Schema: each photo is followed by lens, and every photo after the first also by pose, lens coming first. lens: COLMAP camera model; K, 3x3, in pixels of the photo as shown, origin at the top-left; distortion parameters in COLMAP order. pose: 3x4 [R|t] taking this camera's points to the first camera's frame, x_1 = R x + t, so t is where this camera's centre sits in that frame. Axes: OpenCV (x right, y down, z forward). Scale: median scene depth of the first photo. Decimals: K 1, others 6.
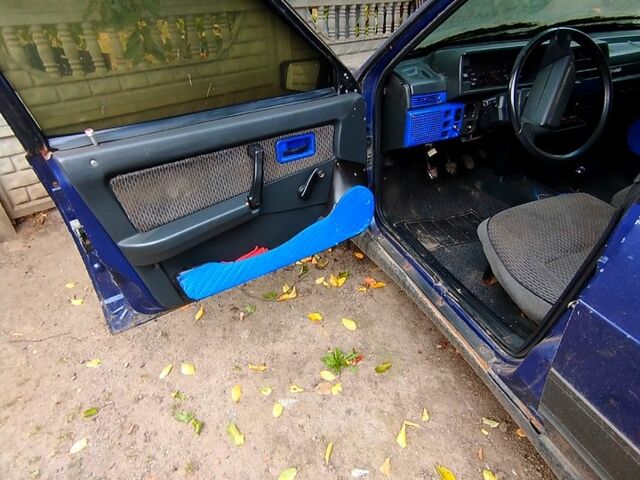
lens RADIAL K [[383.7, 0, 327.9], [0, 383.7, 241.0], [0, 0, 1]] dist [-0.056145, 0.030602]
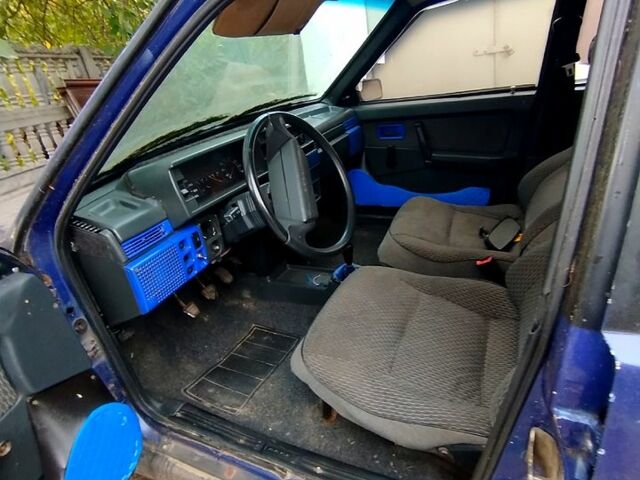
lens RADIAL K [[383.7, 0, 327.9], [0, 383.7, 241.0], [0, 0, 1]] dist [-0.056145, 0.030602]
pose [[0.717170, -0.347207, 0.604247, 0.079696], [0.472670, 0.879481, -0.055644, -0.171231], [-0.512103, 0.325516, 0.794852, 0.286577]]
